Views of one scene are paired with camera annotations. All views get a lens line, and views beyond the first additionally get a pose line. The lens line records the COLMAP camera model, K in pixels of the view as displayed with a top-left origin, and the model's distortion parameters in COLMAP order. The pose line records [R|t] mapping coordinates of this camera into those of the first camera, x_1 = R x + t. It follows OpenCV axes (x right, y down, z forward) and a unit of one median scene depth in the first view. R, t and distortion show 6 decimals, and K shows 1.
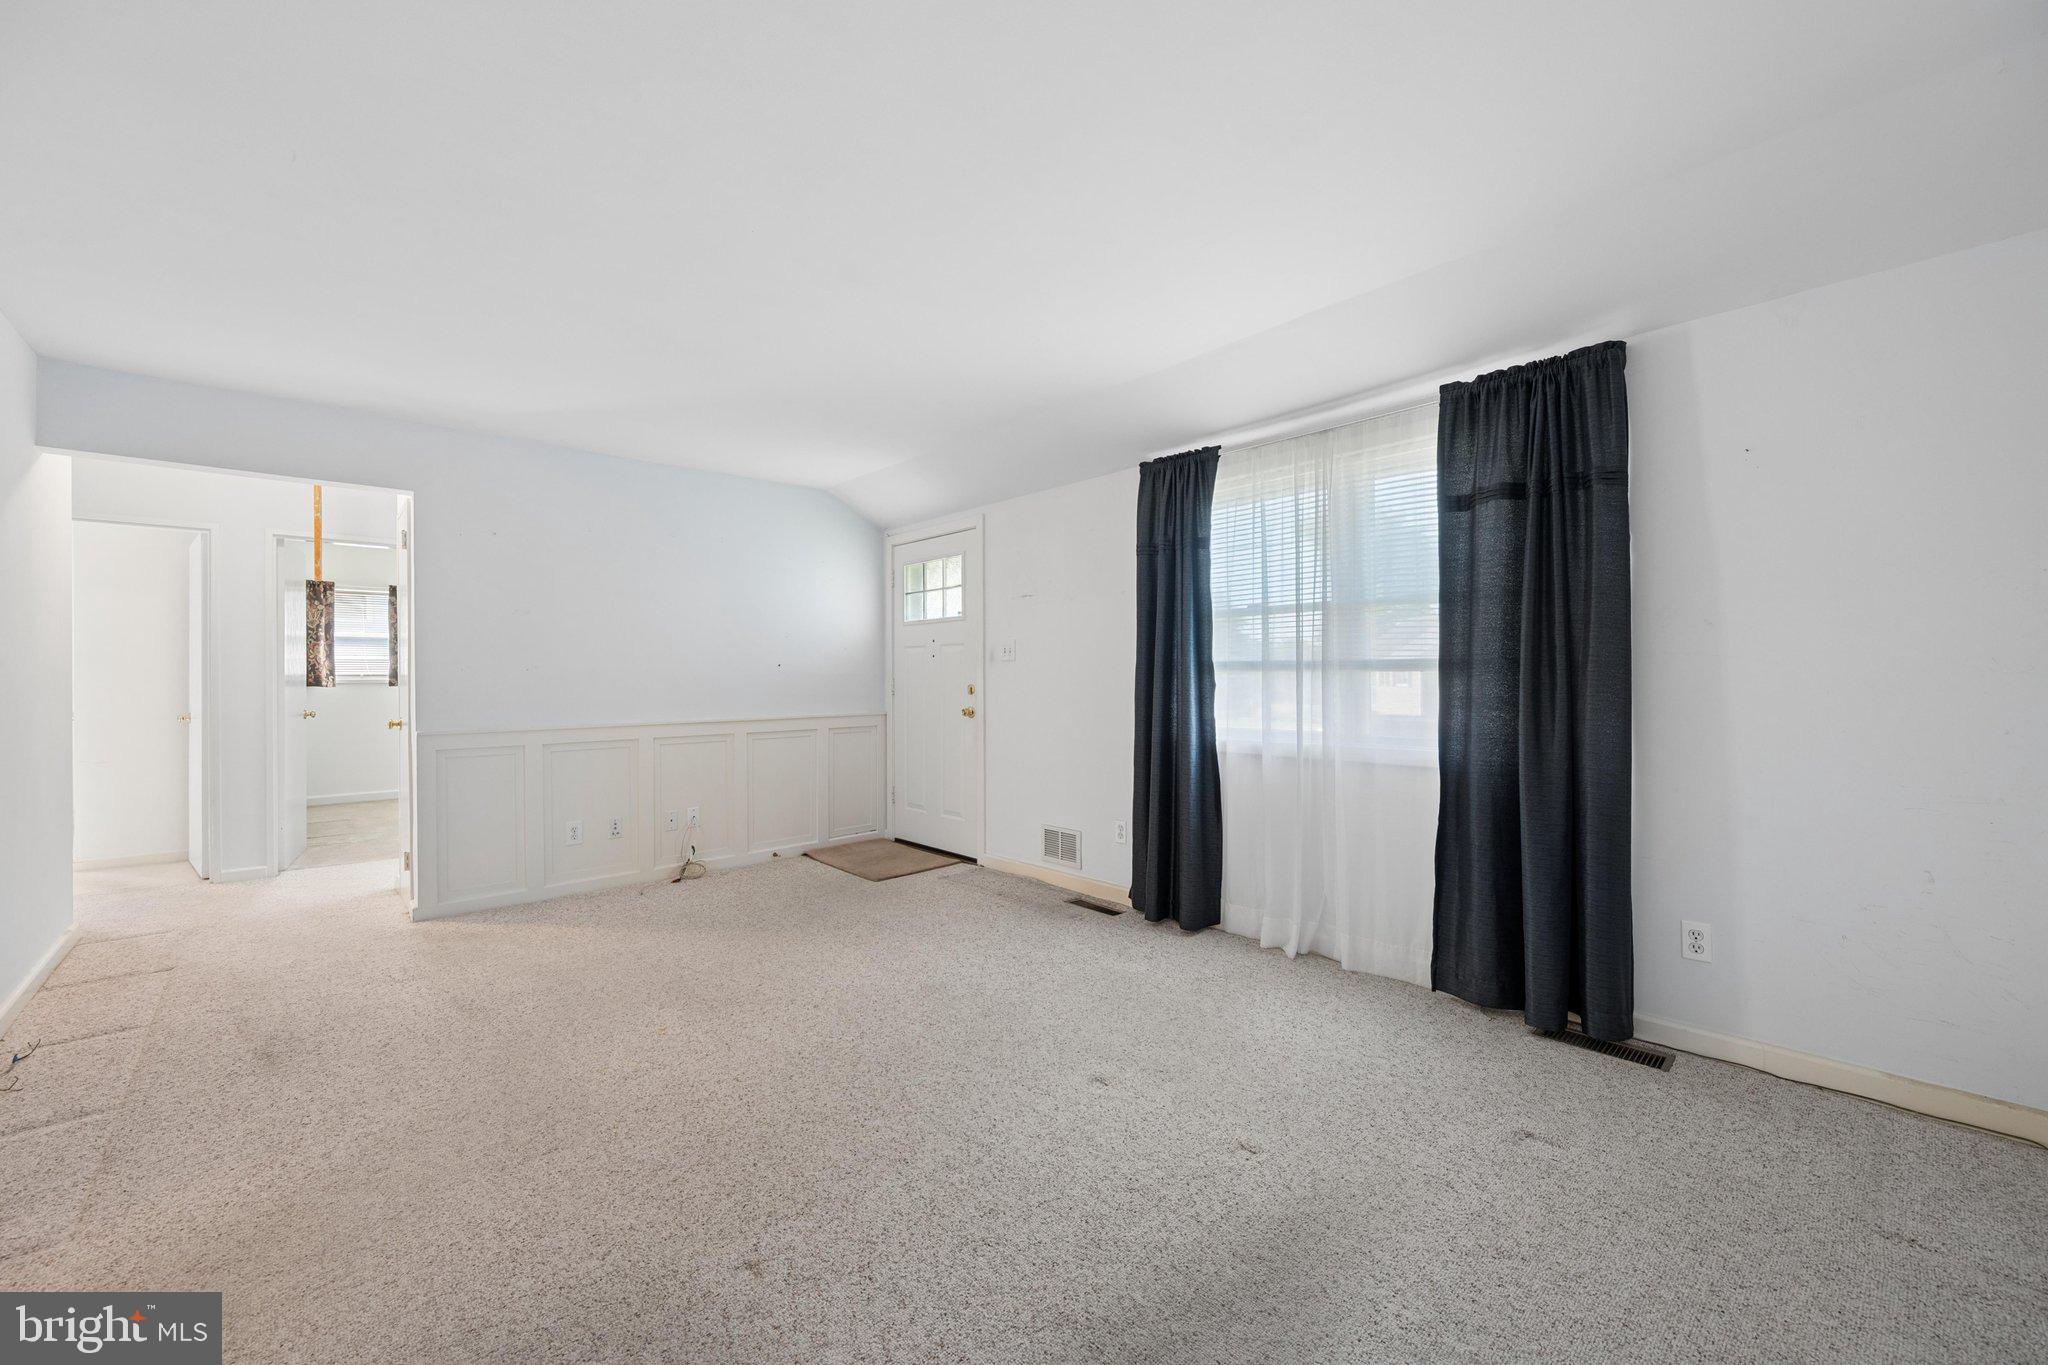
lens RADIAL K [[800.2, 0, 1029.2], [0, 800.2, 682.4], [0, 0, 1]] dist [-0.003942, 0.000485]
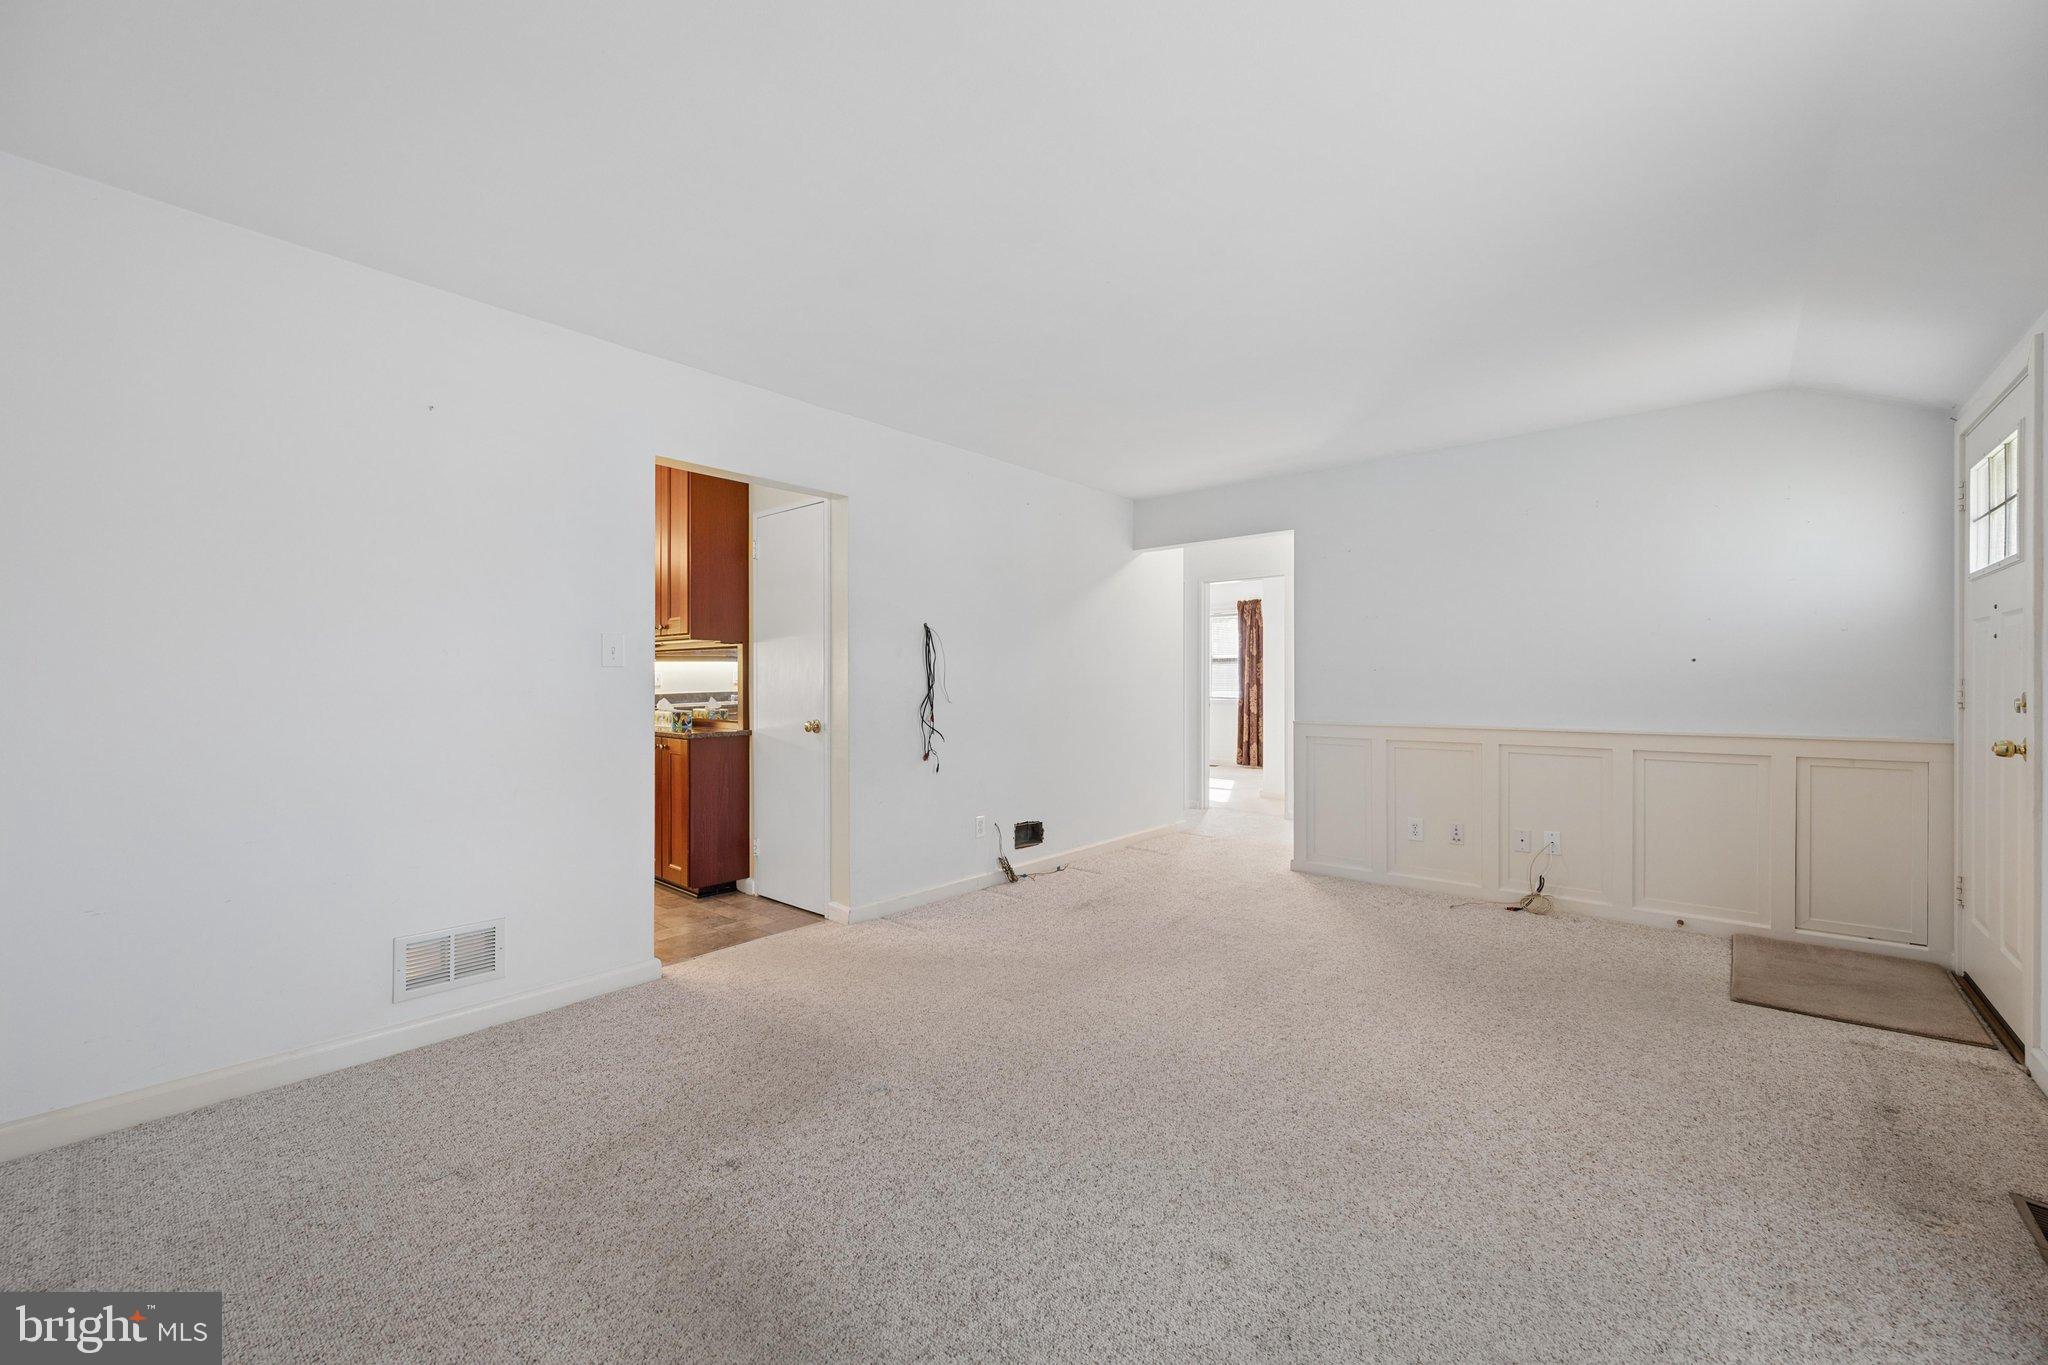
lens RADIAL K [[800.2, 0, 1024.2], [0, 800.2, 683.3], [0, 0, 1]] dist [-0.003942, 0.000485]
pose [[0.103439, 0.009027, -0.994595, 0.394105], [-0.003204, 0.999957, 0.008743, -0.005858], [0.994631, 0.002282, 0.103463, 0.394481]]
